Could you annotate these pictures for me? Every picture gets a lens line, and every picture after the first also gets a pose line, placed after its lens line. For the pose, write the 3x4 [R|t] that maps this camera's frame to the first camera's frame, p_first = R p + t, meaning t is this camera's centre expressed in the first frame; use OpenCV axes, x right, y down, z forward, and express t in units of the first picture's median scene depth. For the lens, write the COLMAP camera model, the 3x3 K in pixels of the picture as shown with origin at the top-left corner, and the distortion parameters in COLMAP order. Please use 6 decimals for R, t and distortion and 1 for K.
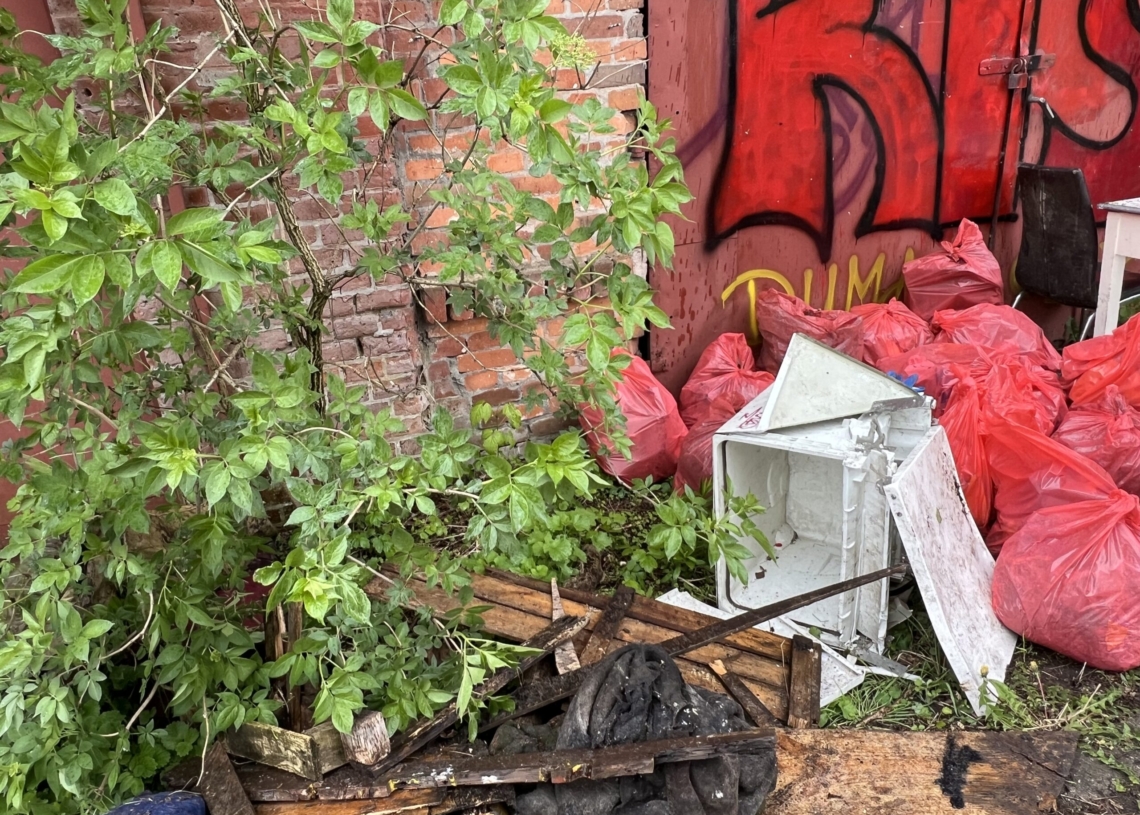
lens RADIAL K [[847.7, 0, 568.6], [0, 847.7, 403.1], [0, 0, 1]] dist [-0.007745, -0.004981]
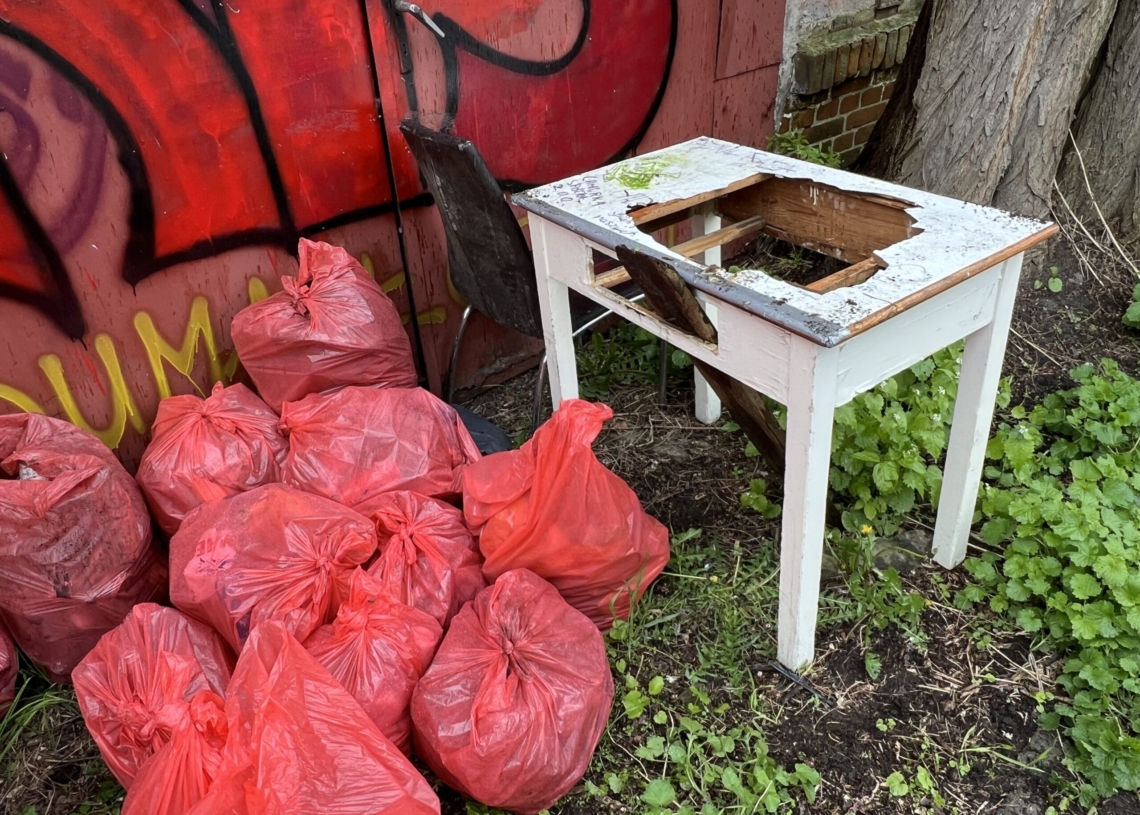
lens RADIAL K [[847.7, 0, 570.2], [0, 847.7, 410.6], [0, 0, 1]] dist [-0.007745, -0.004981]
pose [[0.931870, -0.185833, 0.311585, 0.430067], [0.123082, 0.969853, 0.210325, -0.200474], [-0.341276, -0.157645, 0.926649, 0.383952]]
